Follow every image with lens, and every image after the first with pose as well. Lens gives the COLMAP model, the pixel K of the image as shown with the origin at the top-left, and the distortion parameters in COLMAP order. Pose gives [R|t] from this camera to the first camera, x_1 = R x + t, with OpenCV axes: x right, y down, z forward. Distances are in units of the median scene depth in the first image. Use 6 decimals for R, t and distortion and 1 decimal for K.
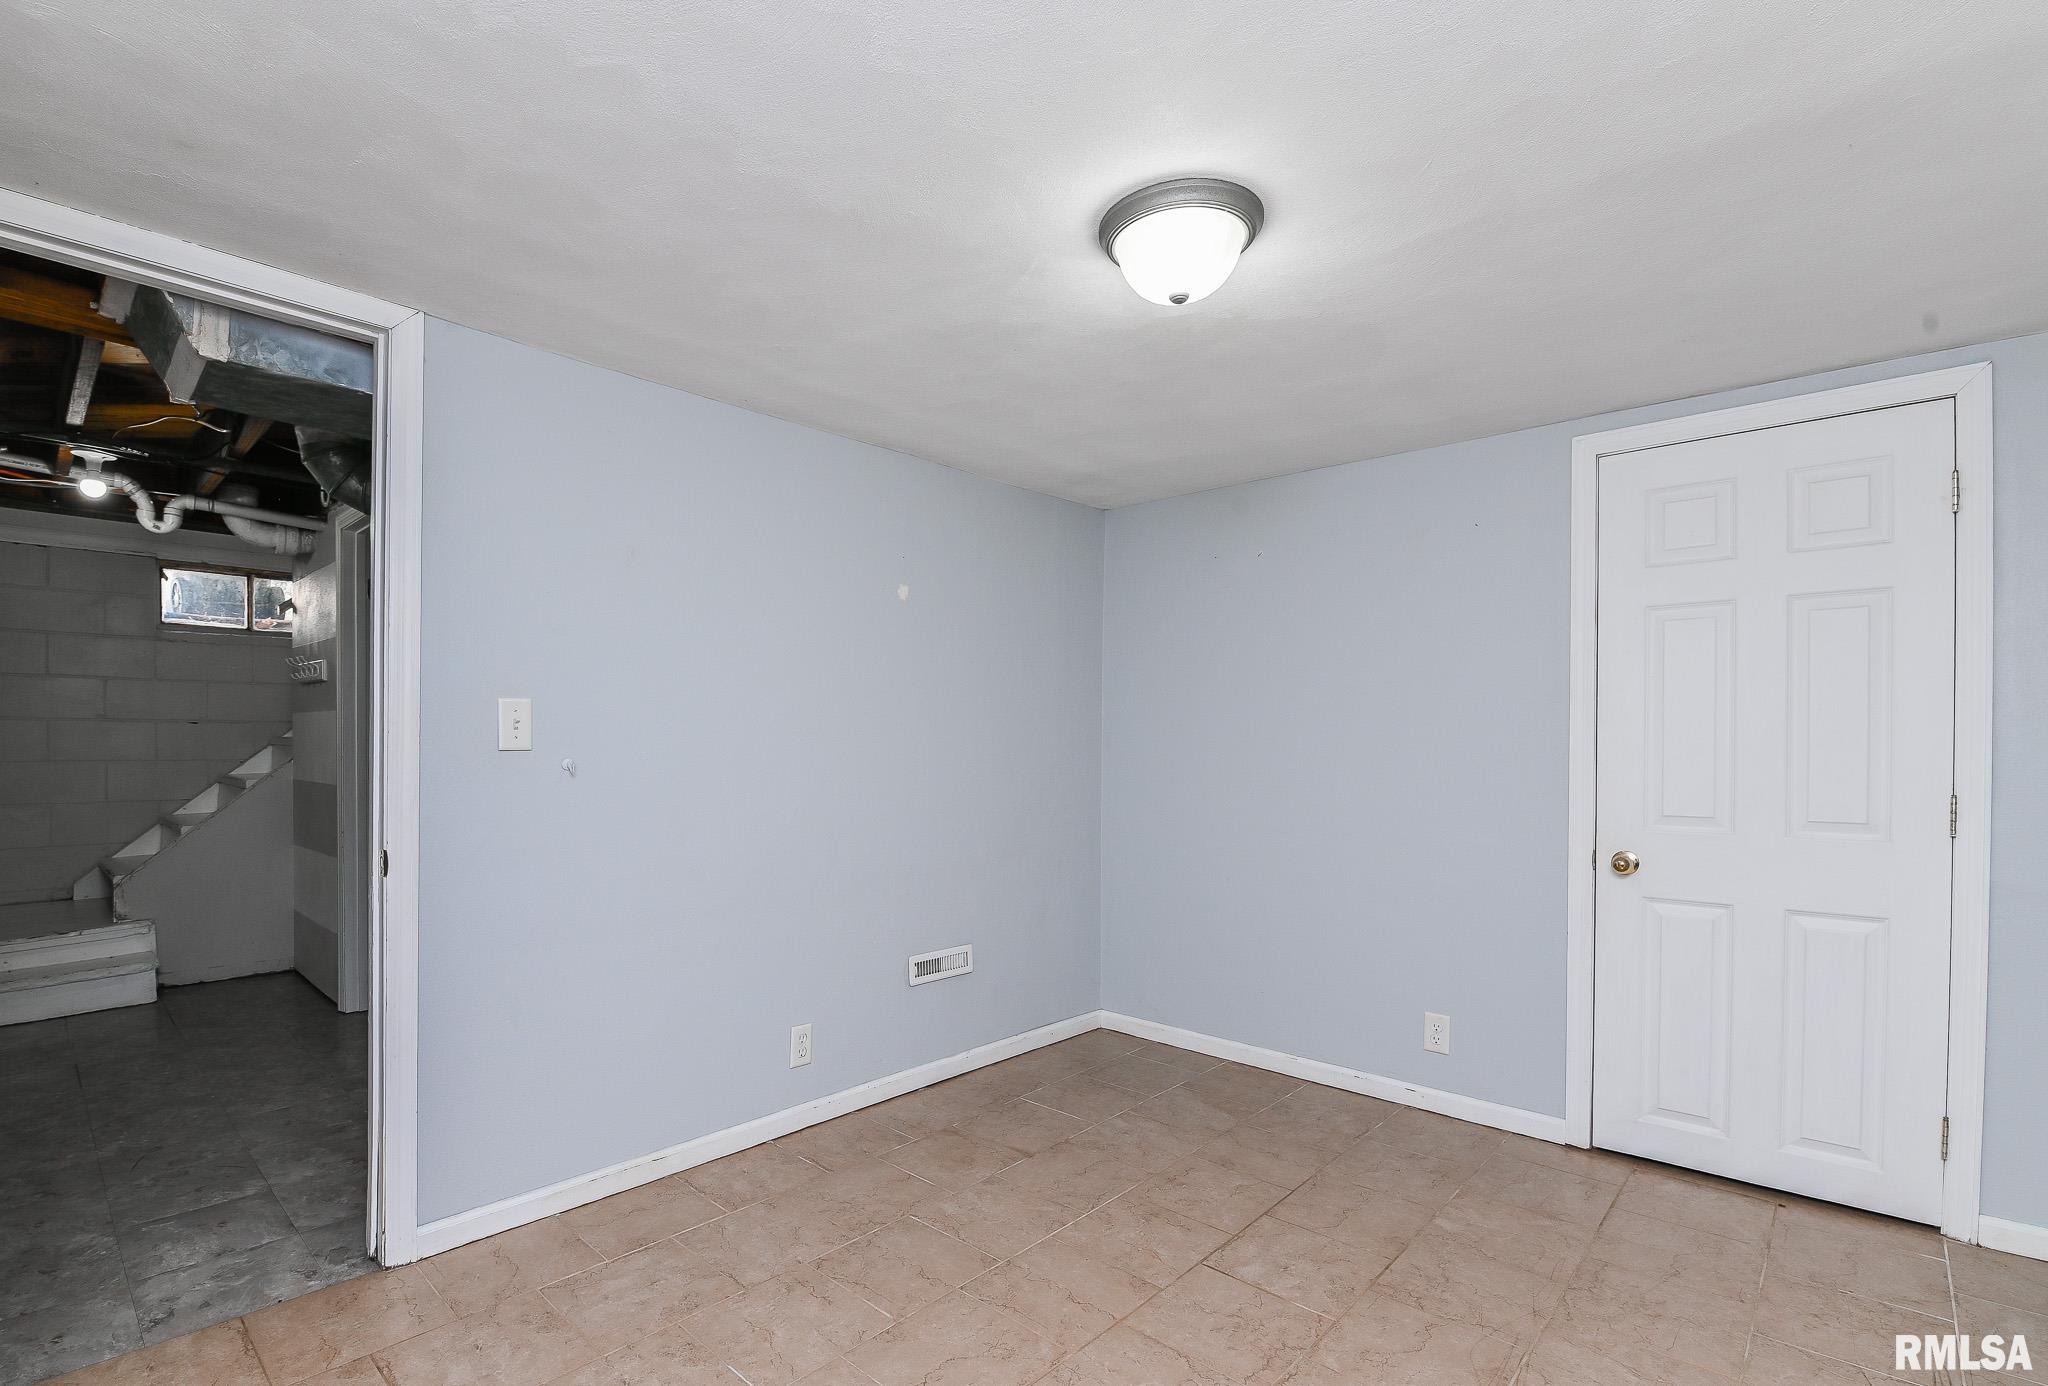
lens RADIAL K [[929.6, 0, 977.6], [0, 929.6, 751.8], [0, 0, 1]] dist [-0.017562, -0.000028]
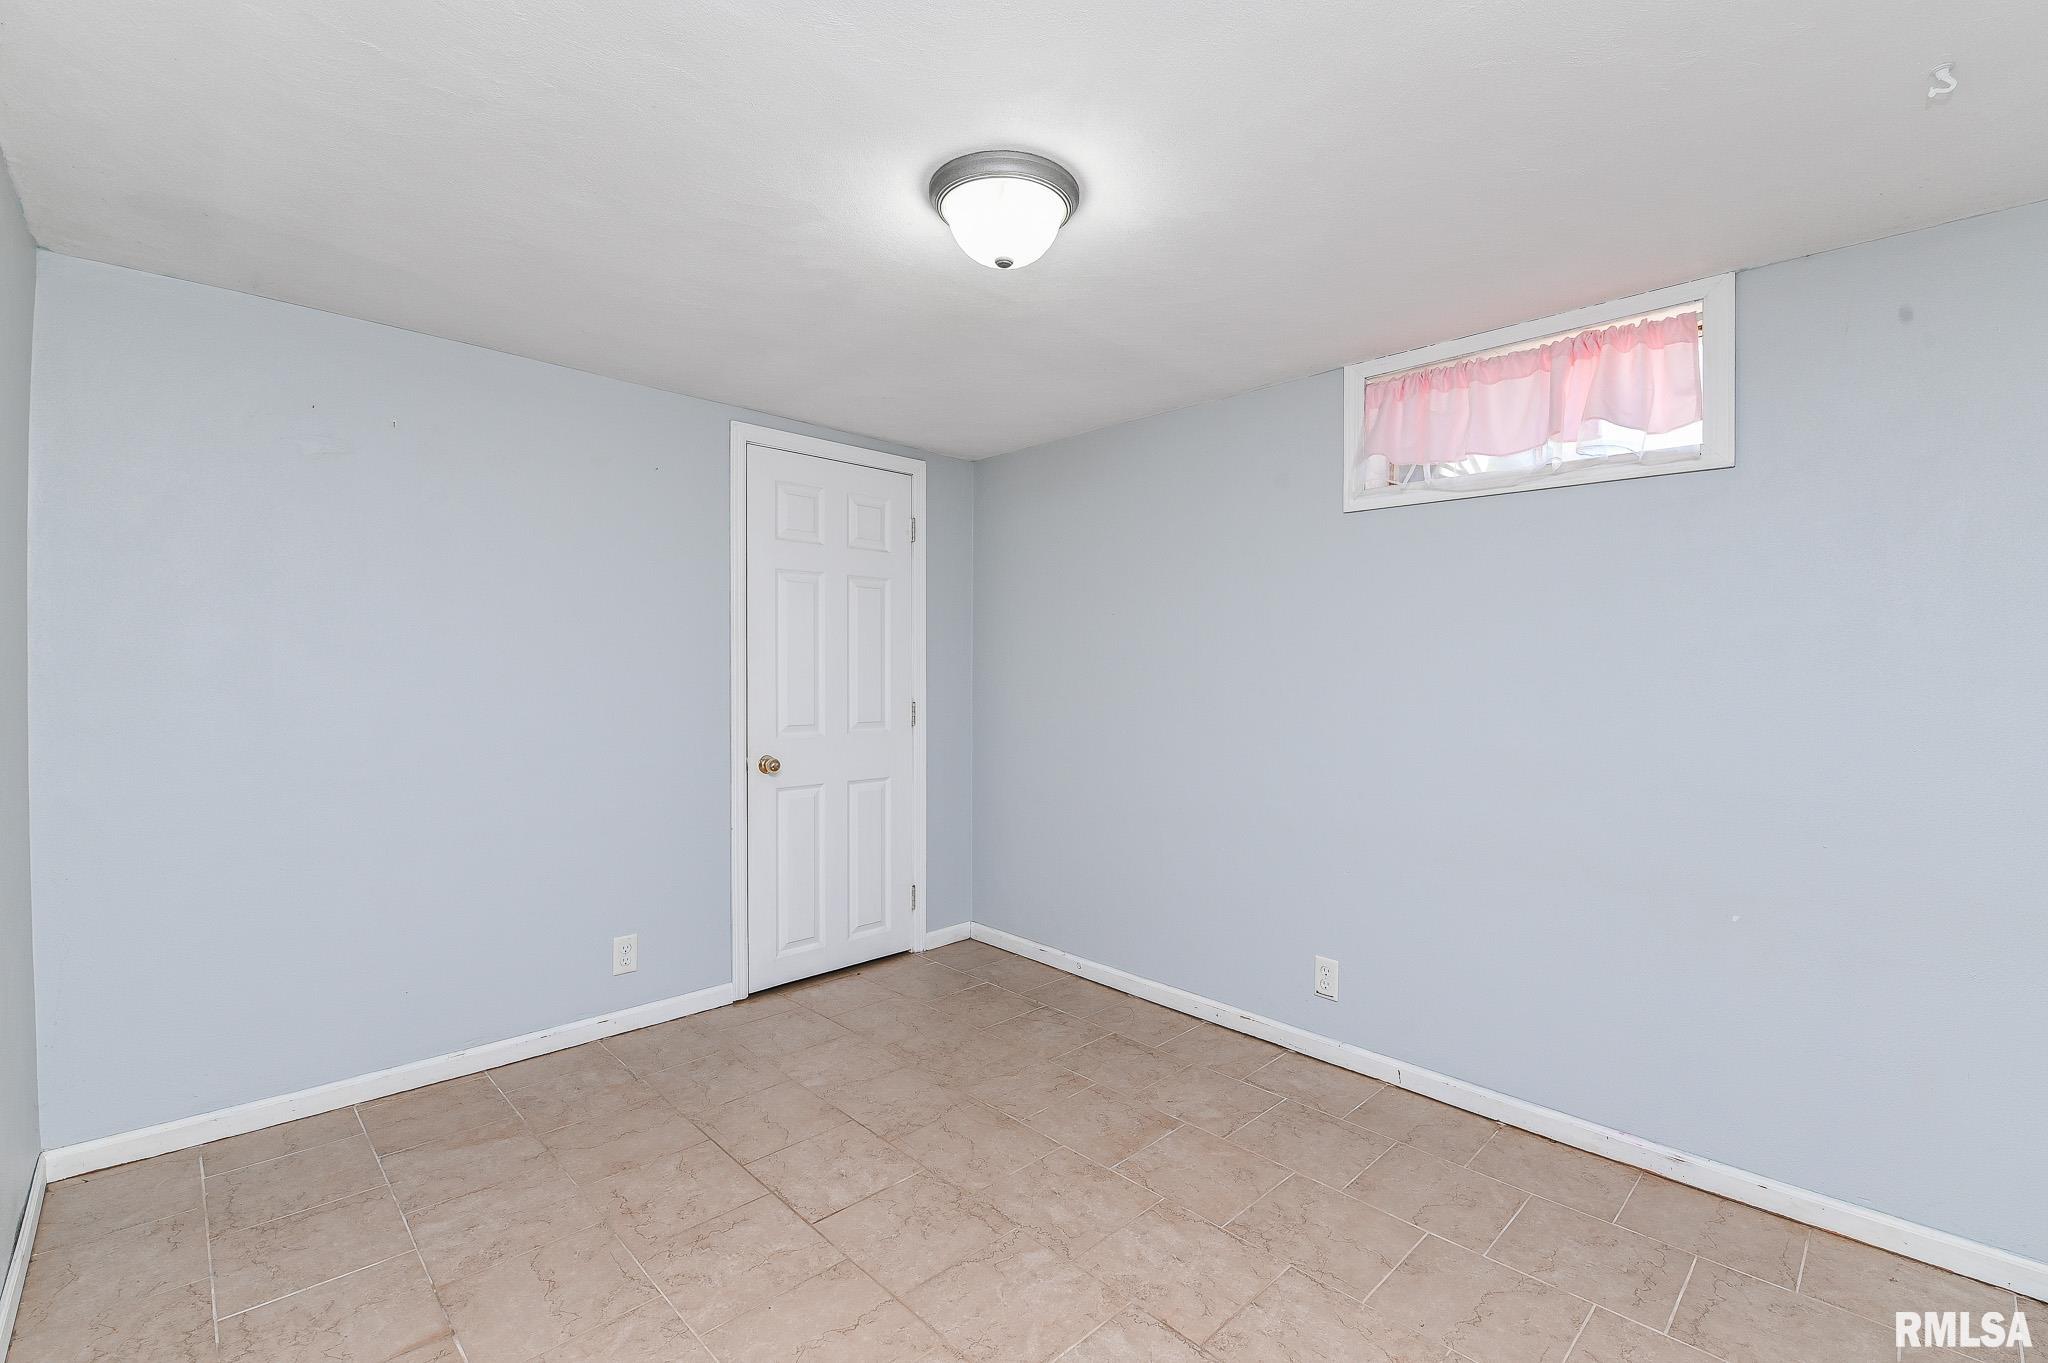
lens RADIAL K [[872.8, 0, 1024.0], [0, 872.8, 681.5], [0, 0, 1]] dist [0.000205, -0.012358]
pose [[0.039671, -0.016591, 0.999075, -0.564876], [-0.005118, 0.999846, 0.016807, -0.019992], [-0.999200, -0.005781, 0.039580, 0.662452]]
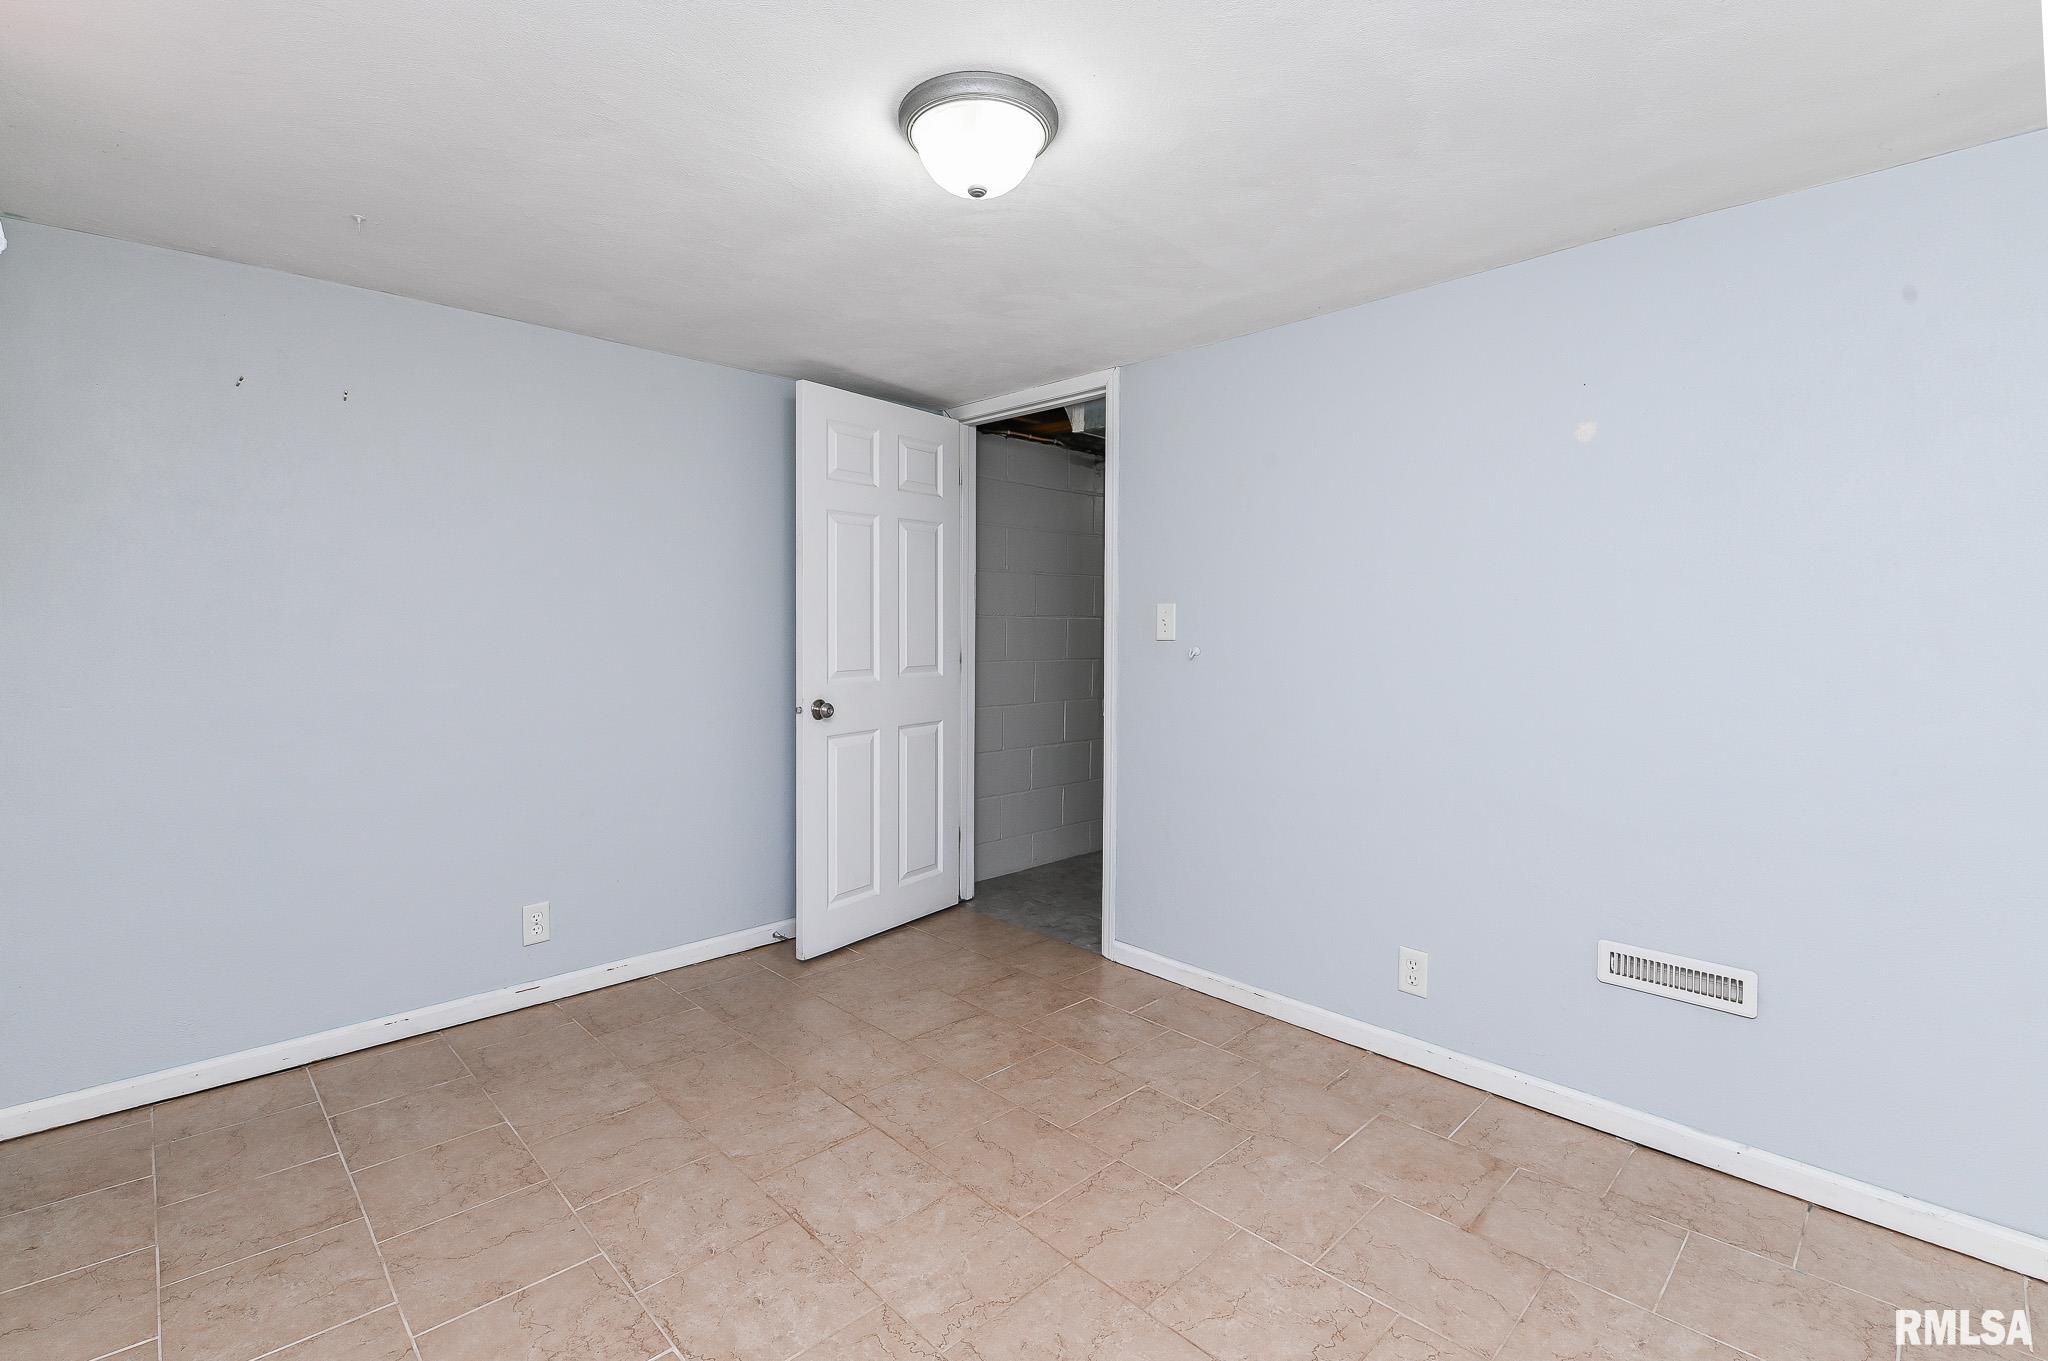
lens RADIAL K [[916.9, 0, 1019.6], [0, 916.9, 644.1], [0, 0, 1]] dist [0.000790, -0.010869]
pose [[-0.041388, 0.008481, -0.999107, 0.841712], [-0.010489, 0.999905, 0.008923, -0.006432], [0.999088, 0.010849, -0.041296, 0.772269]]
